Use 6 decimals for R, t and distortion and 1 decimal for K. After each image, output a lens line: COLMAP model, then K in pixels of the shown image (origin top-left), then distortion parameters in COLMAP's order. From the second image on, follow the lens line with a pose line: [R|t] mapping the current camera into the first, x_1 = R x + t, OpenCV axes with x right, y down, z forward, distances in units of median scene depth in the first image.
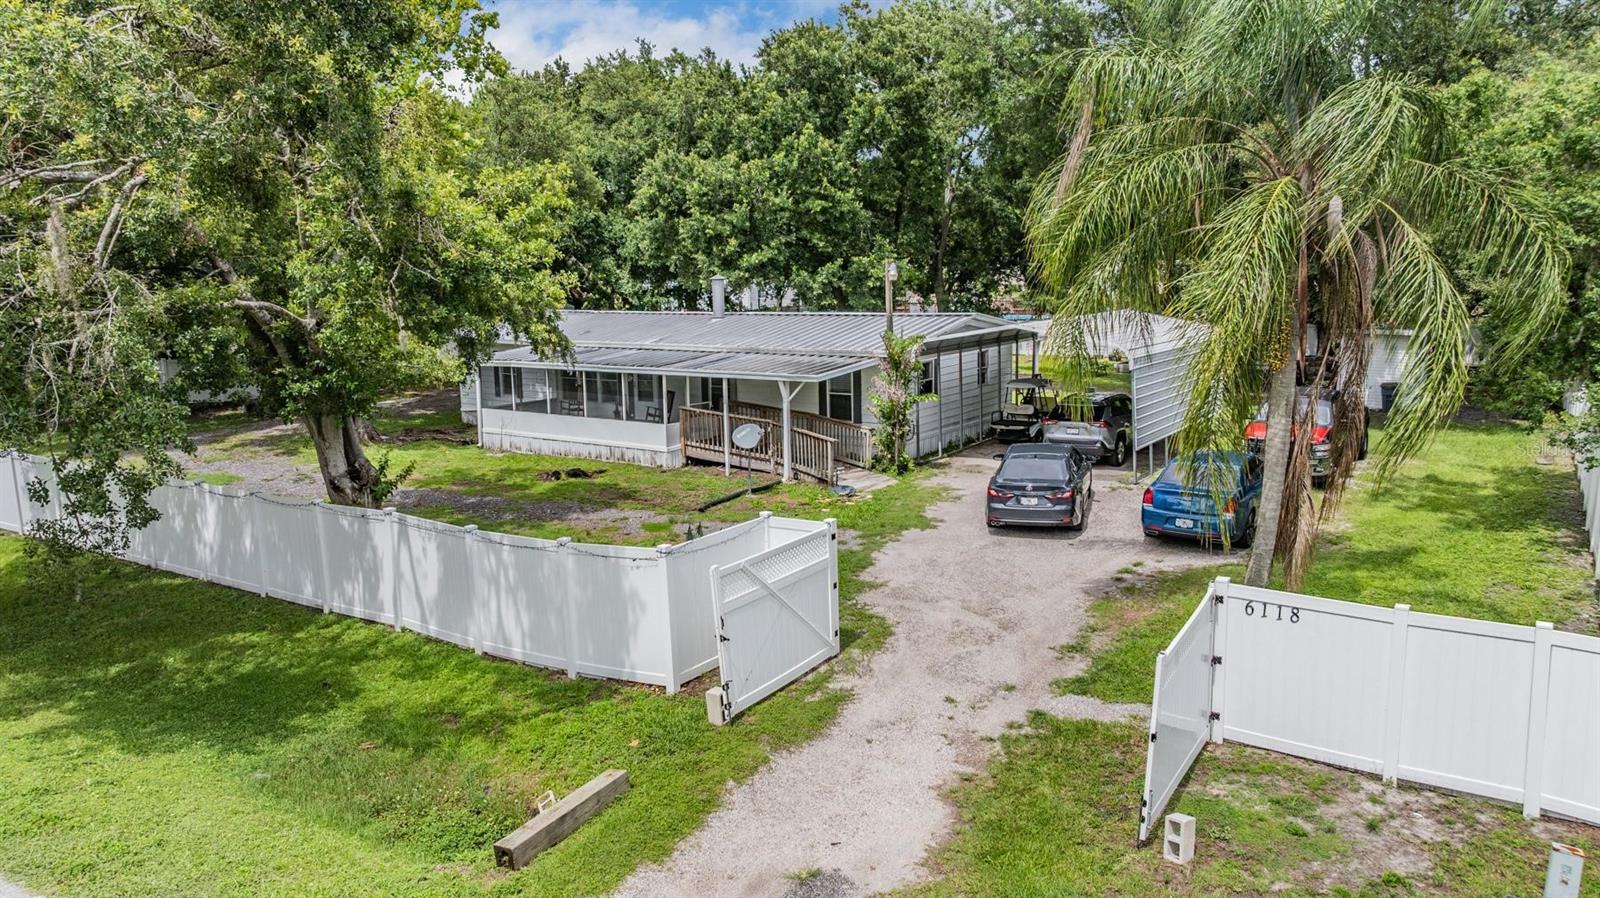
lens RADIAL K [[1132.5, 0, 807.4], [0, 1132.5, 446.4], [0, 0, 1]] dist [-0.055532, 0.071448]
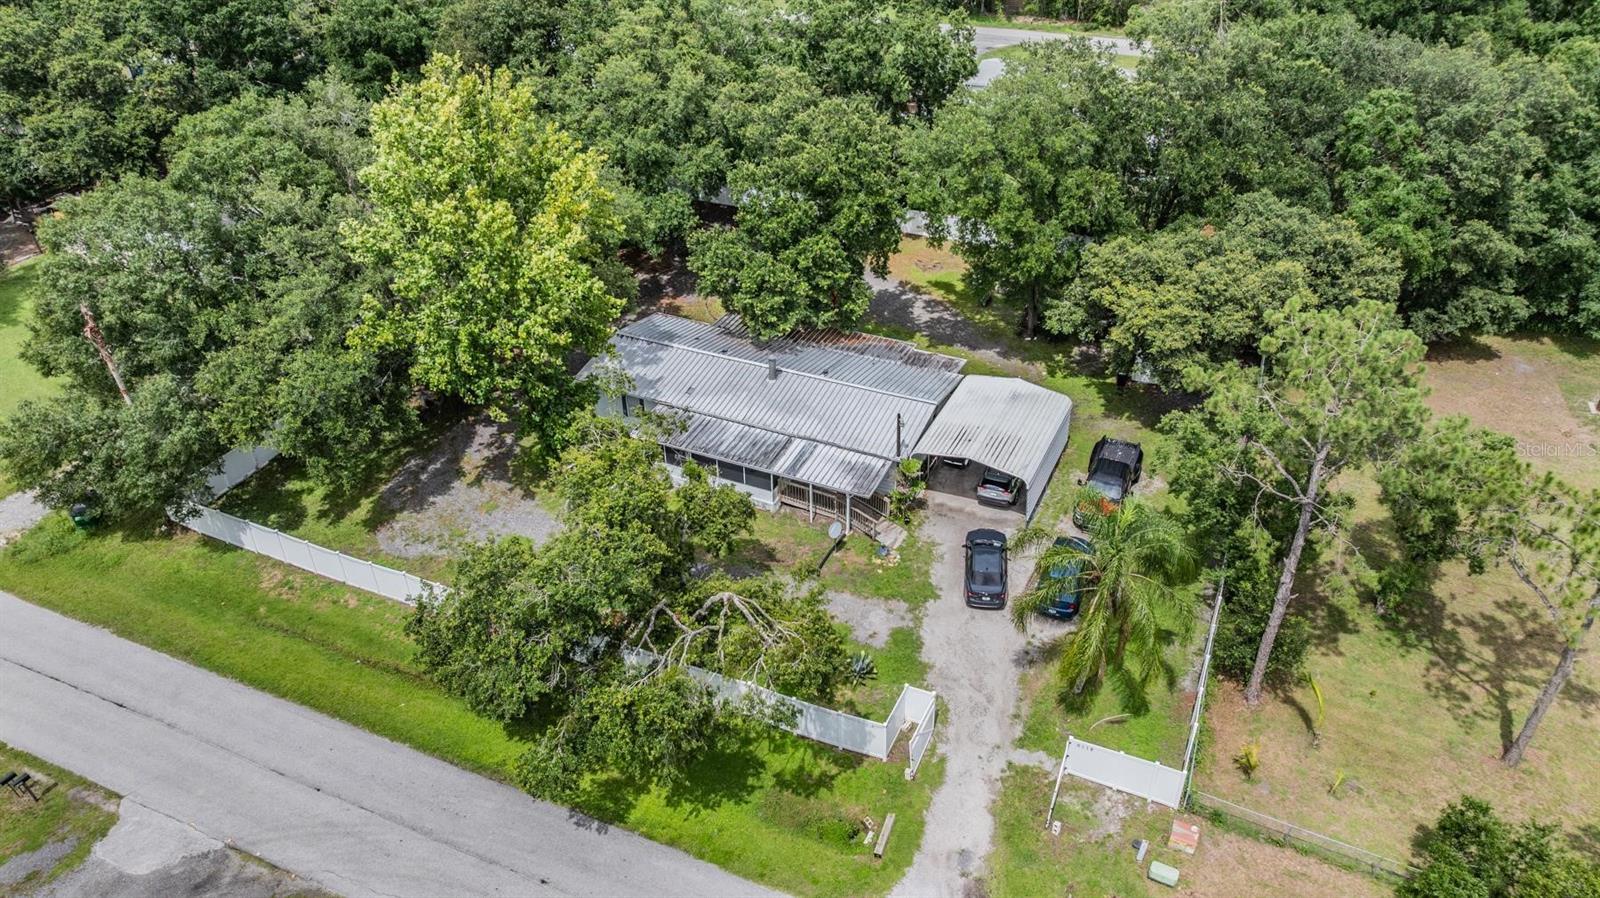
lens RADIAL K [[1132.5, 0, 807.4], [0, 1132.5, 446.4], [0, 0, 1]] dist [-0.055532, 0.071448]
pose [[0.987017, -0.083213, 0.137380, -0.693920], [0.019653, 0.911473, 0.410891, -1.833250], [-0.159409, -0.402856, 0.901274, -1.338441]]
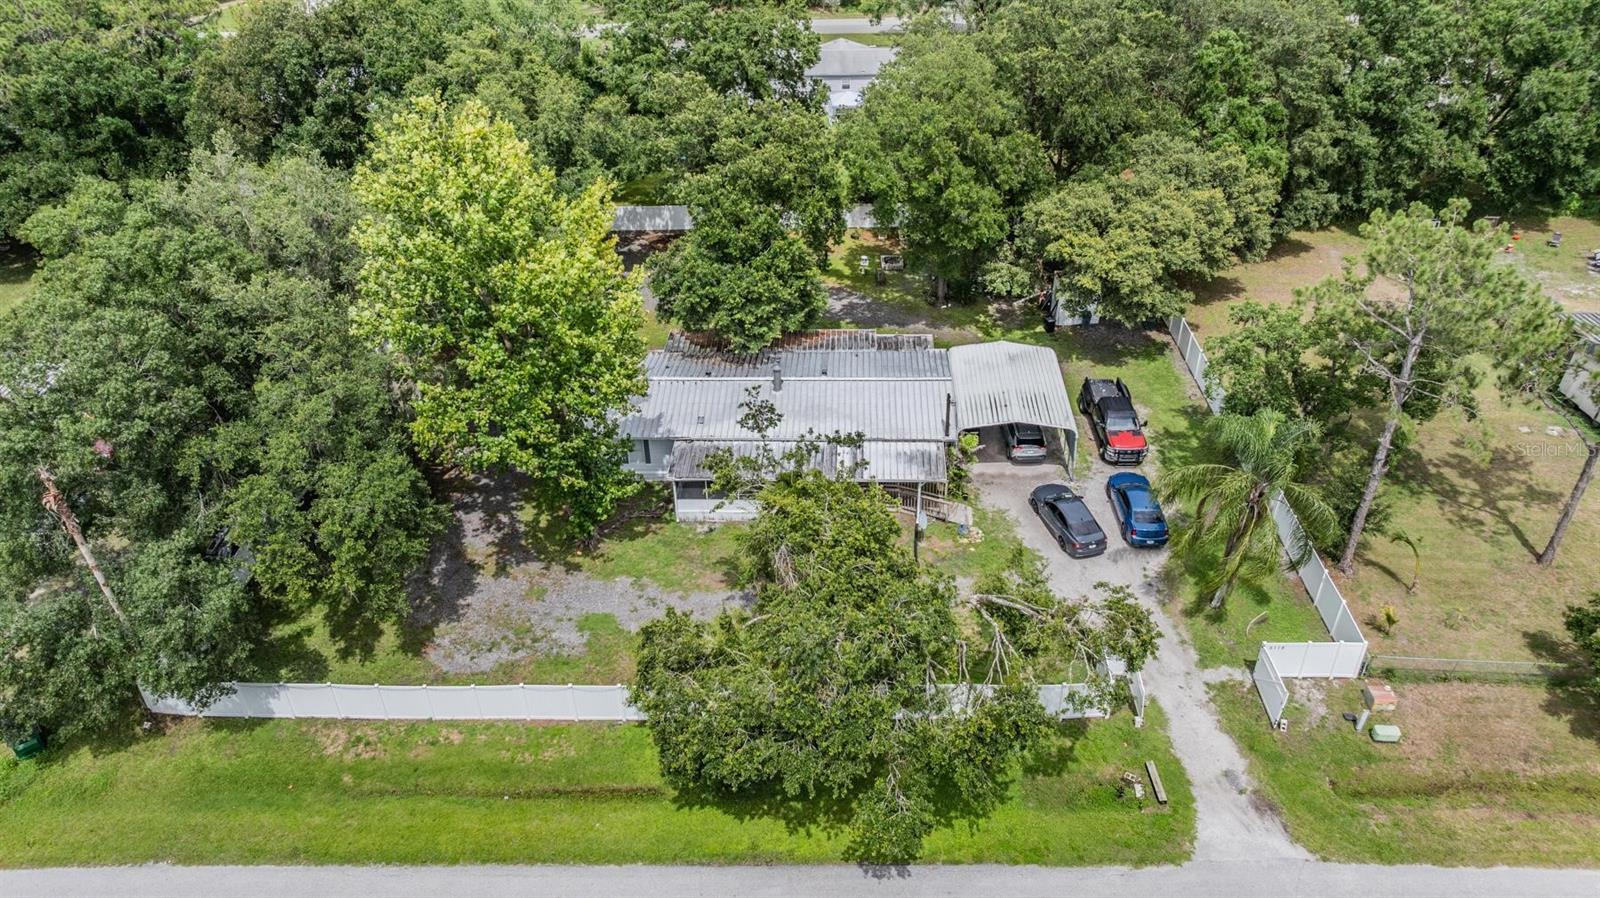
lens RADIAL K [[1132.5, 0, 807.4], [0, 1132.5, 446.4], [0, 0, 1]] dist [-0.055532, 0.071448]
pose [[0.844924, -0.294564, 0.446470, -2.045470], [0.085568, 0.898387, 0.430789, -1.902231], [-0.527998, -0.325780, 0.784274, -0.728130]]
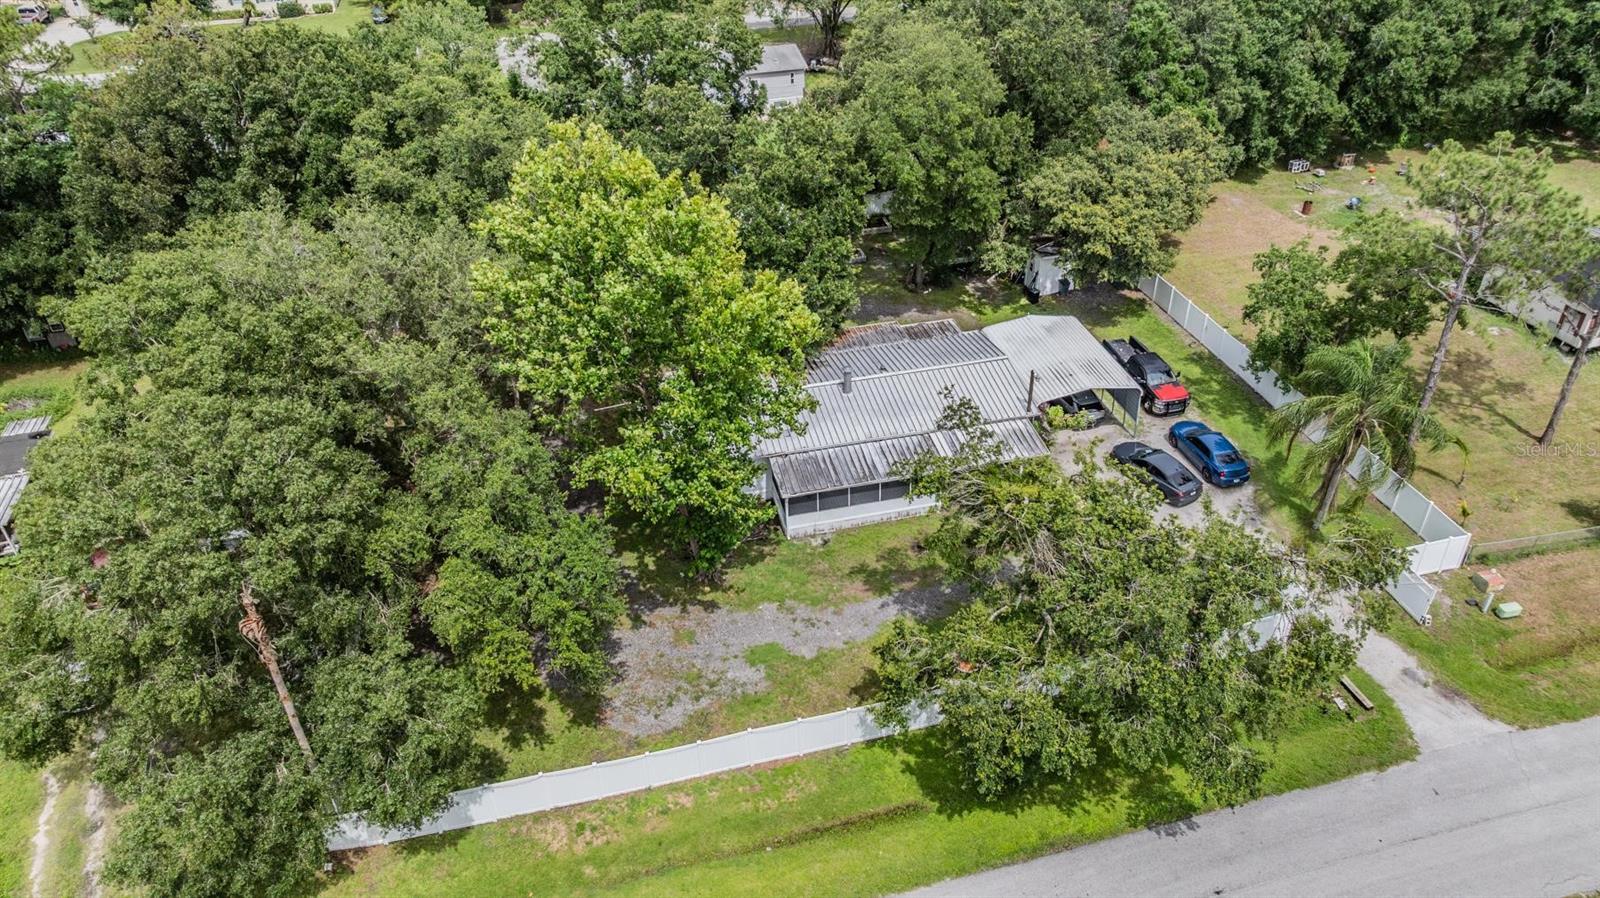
lens RADIAL K [[1132.5, 0, 807.4], [0, 1132.5, 446.4], [0, 0, 1]] dist [-0.055532, 0.071448]
pose [[0.667083, -0.412583, 0.620303, -2.957945], [0.123397, 0.882331, 0.454163, -2.019724], [-0.734693, -0.226421, 0.639500, 0.093929]]
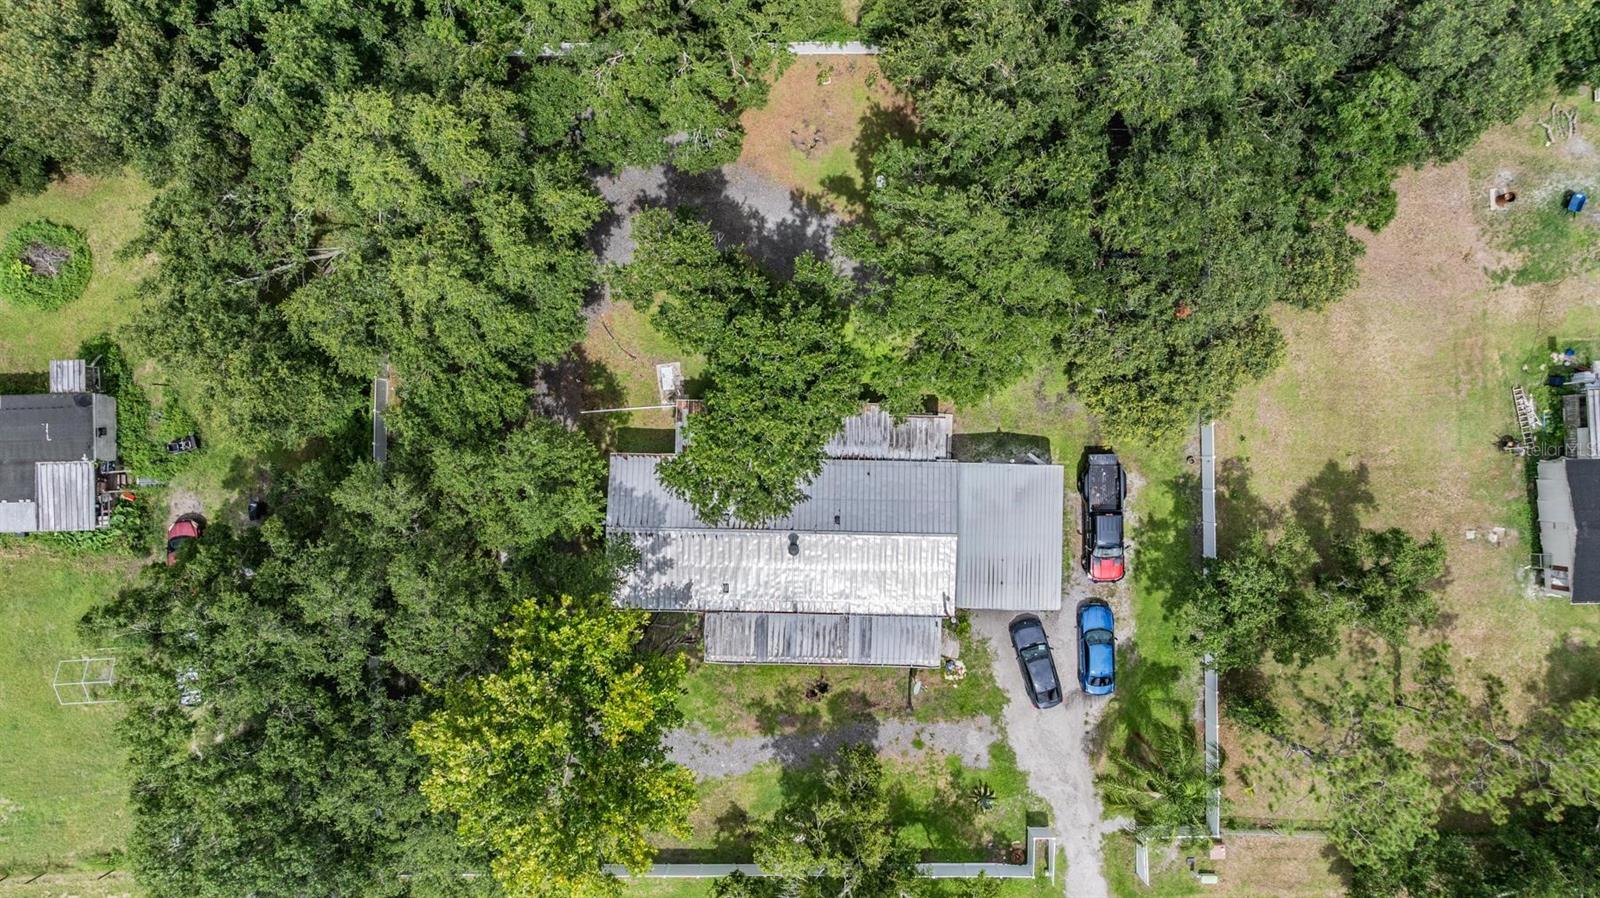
lens RADIAL K [[1132.5, 0, 807.4], [0, 1132.5, 446.4], [0, 0, 1]] dist [-0.055532, 0.071448]
pose [[0.833931, -0.550973, 0.031432, -0.079582], [0.068106, 0.159270, 0.984883, -4.771702], [-0.547650, -0.819184, 0.170345, 2.222962]]
